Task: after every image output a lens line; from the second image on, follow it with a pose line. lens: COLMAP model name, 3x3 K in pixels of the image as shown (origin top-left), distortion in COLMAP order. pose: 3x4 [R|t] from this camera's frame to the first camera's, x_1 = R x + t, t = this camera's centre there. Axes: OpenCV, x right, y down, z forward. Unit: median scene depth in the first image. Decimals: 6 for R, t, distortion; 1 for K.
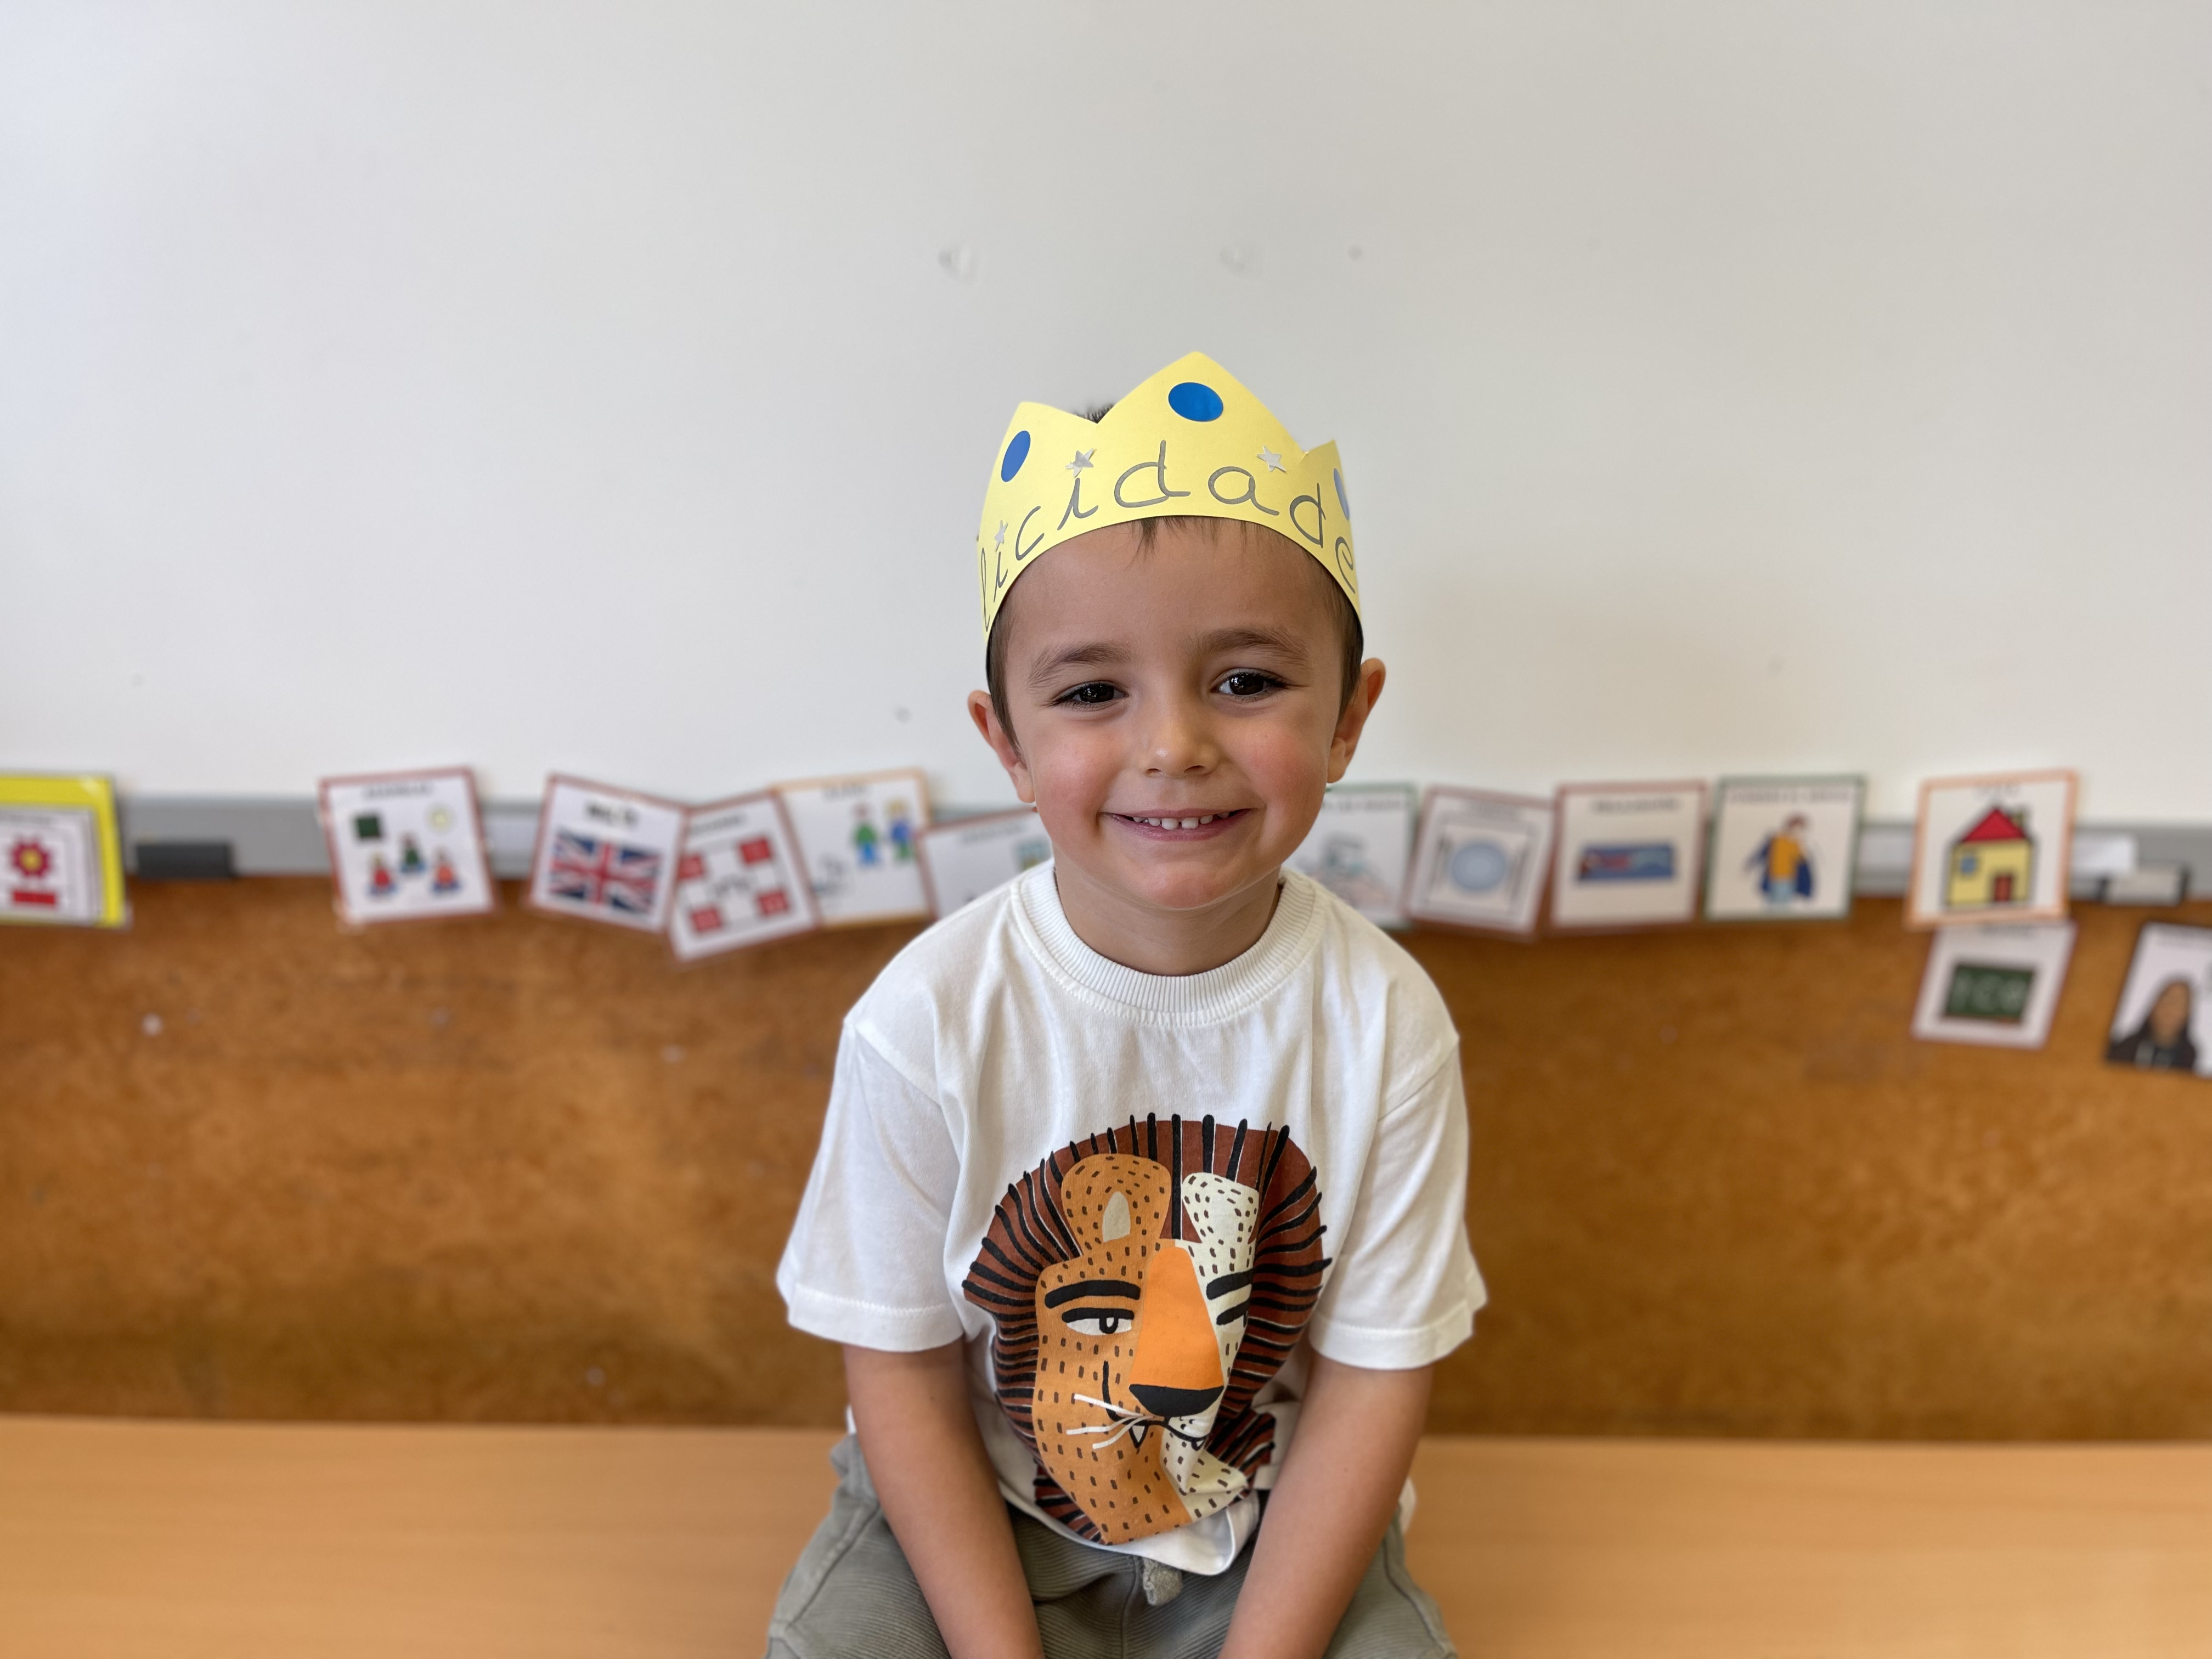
lens RADIAL K [[1702.4, 0, 1105.0], [0, 1702.4, 819.2], [0, 0, 1]] dist [0.065164, -0.082780]
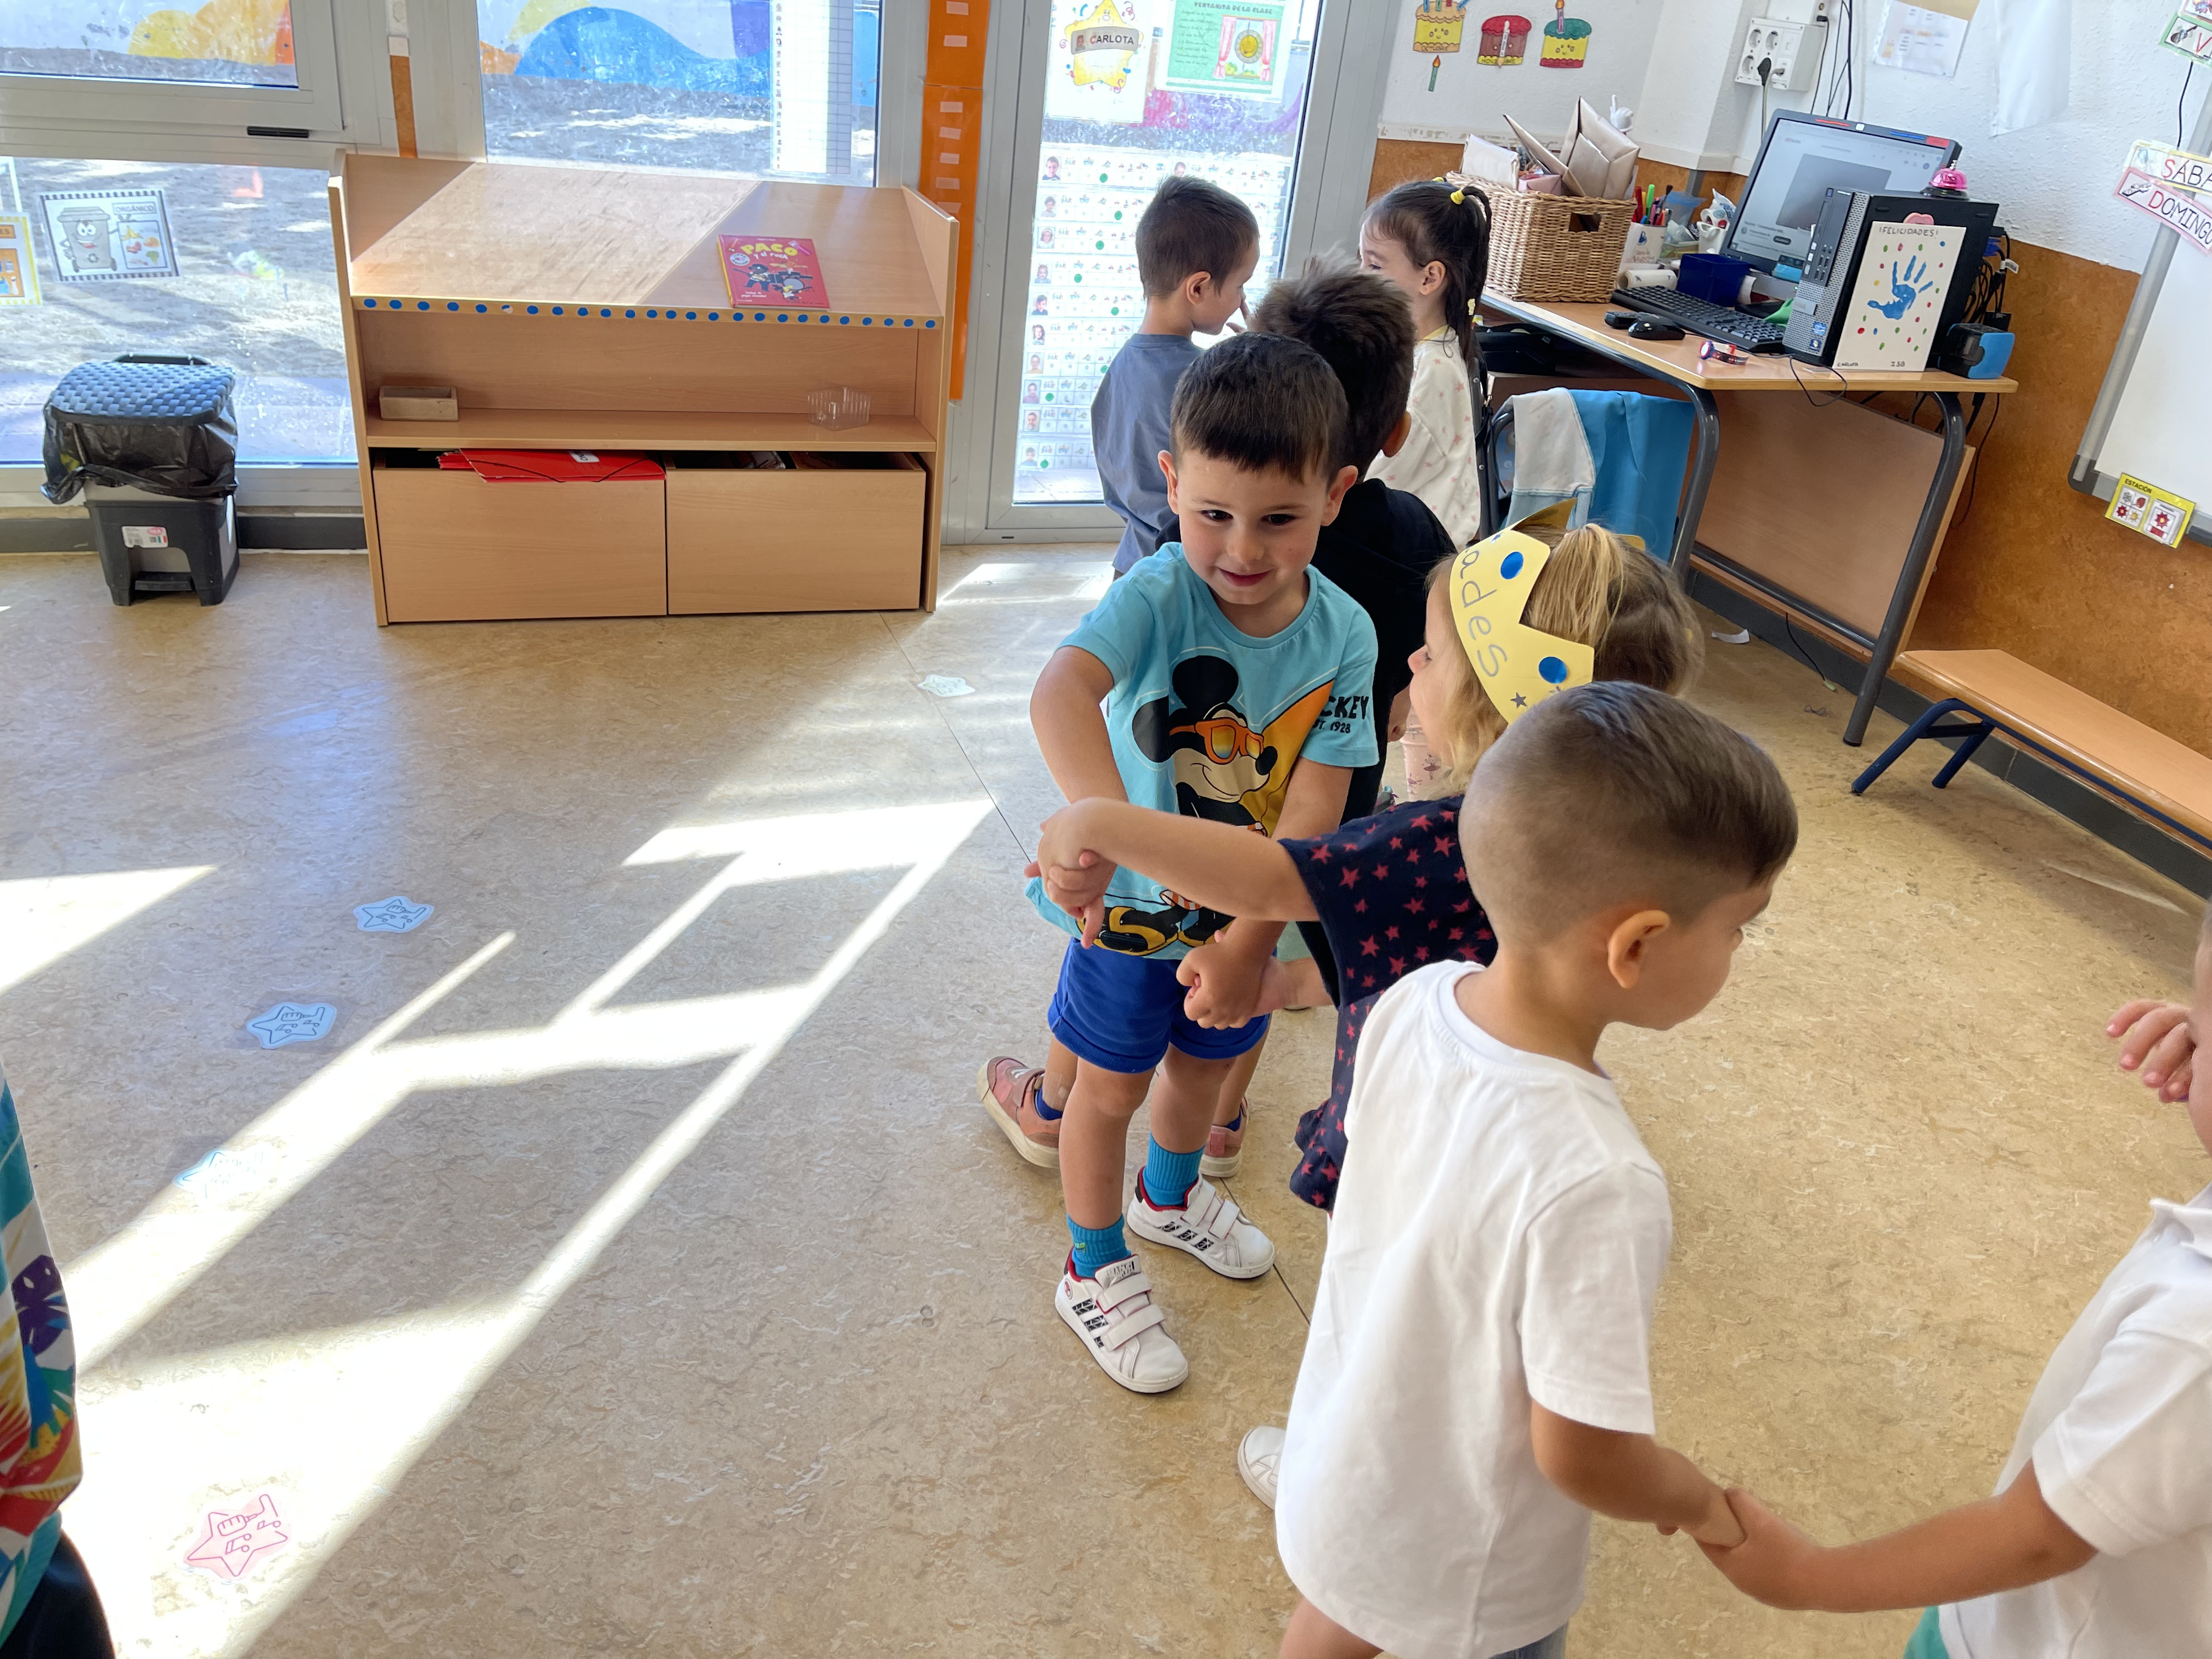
lens RADIAL K [[1673.3, 0, 1090.4], [0, 1673.3, 827.5], [0, 0, 1]] dist [0.066052, -0.087709]
pose [[0.300192, 0.465816, -0.832406, 1.514443], [-0.301840, 0.874200, 0.380351, -0.066607], [0.904863, 0.137075, 0.403030, -1.812605]]
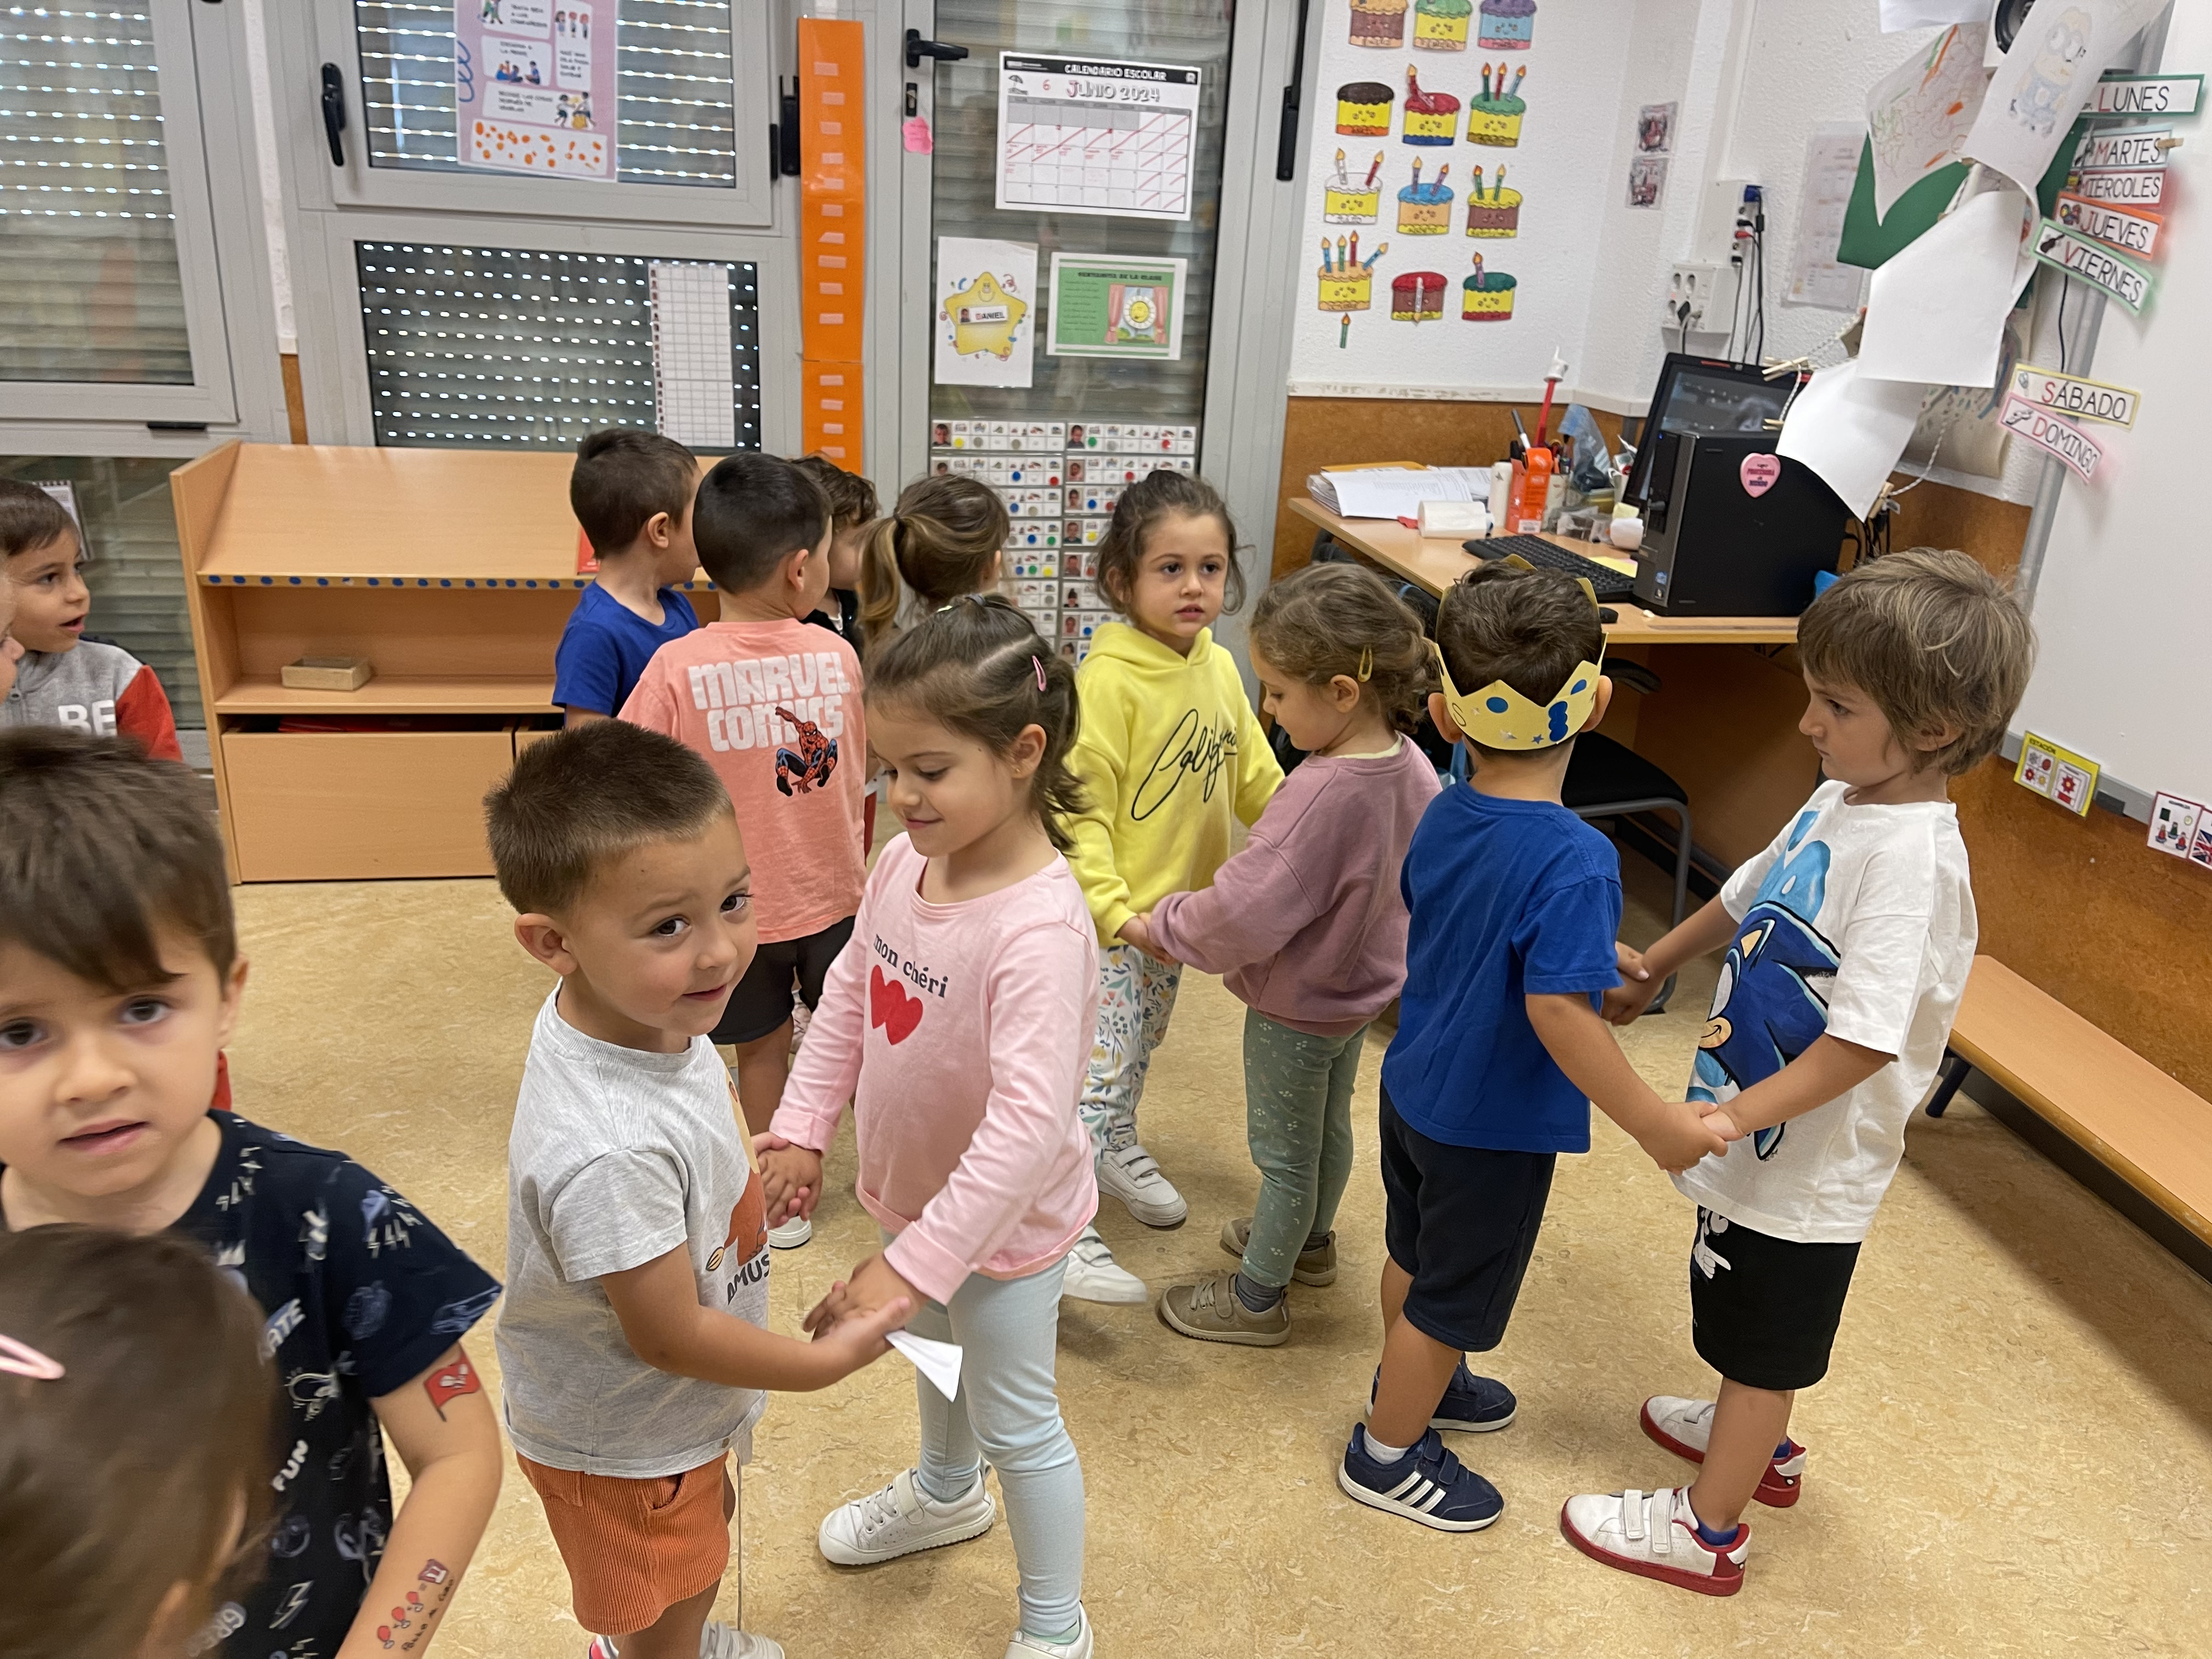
lens RADIAL K [[1673.3, 0, 1109.5], [0, 1673.3, 848.2], [0, 0, 1]] dist [0.066052, -0.087709]
pose [[0.160003, 0.349269, -0.923261, 1.520630], [-0.266073, 0.915952, 0.300393, -0.263261], [0.950581, 0.197591, 0.239486, -0.991945]]
